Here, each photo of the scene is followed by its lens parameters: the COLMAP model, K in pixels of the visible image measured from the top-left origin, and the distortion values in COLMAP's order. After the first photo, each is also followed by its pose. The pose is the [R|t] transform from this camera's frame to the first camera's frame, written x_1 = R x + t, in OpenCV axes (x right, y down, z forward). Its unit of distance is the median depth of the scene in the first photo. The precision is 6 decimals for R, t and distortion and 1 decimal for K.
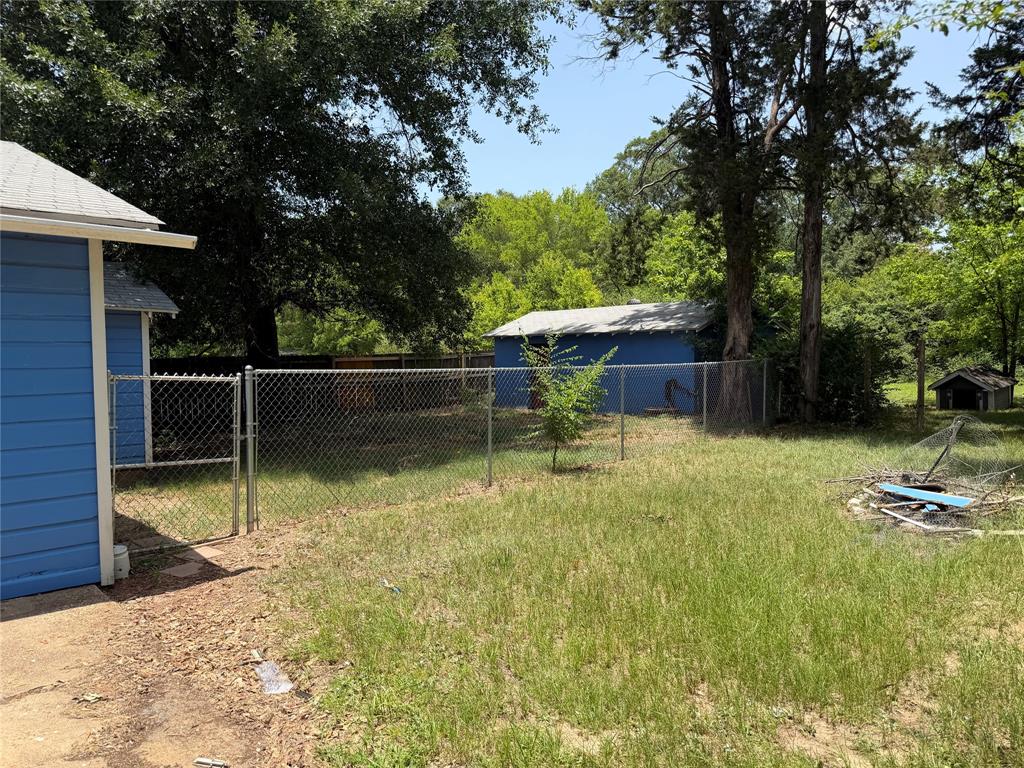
lens RADIAL K [[720.5, 0, 510.9], [0, 720.5, 385.3], [0, 0, 1]] dist [0.021978, -0.002480]
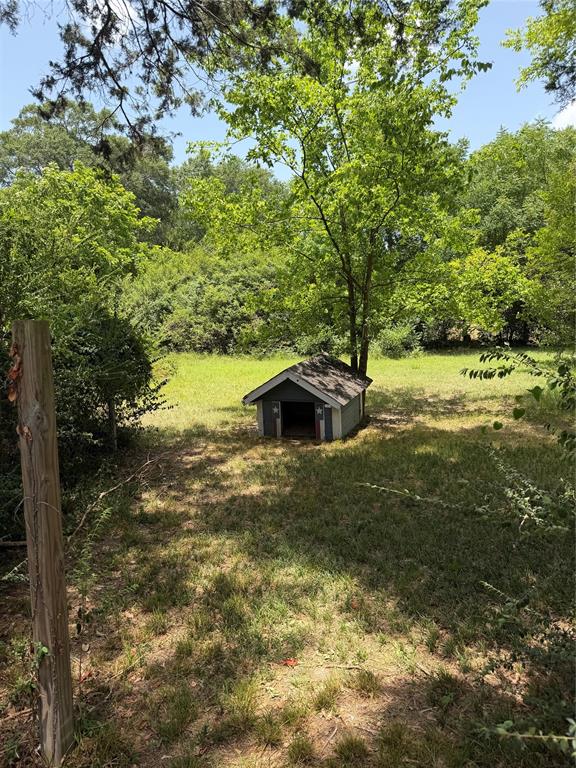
lens RADIAL K [[540.4, 0, 288.8], [0, 540.4, 384.0], [0, 0, 1]] dist [0.021978, -0.002480]
pose [[0.874556, -0.051051, 0.482229, 0.114624], [0.017173, 0.997080, 0.074411, -0.011321], [-0.484620, -0.056796, 0.872879, 0.175138]]
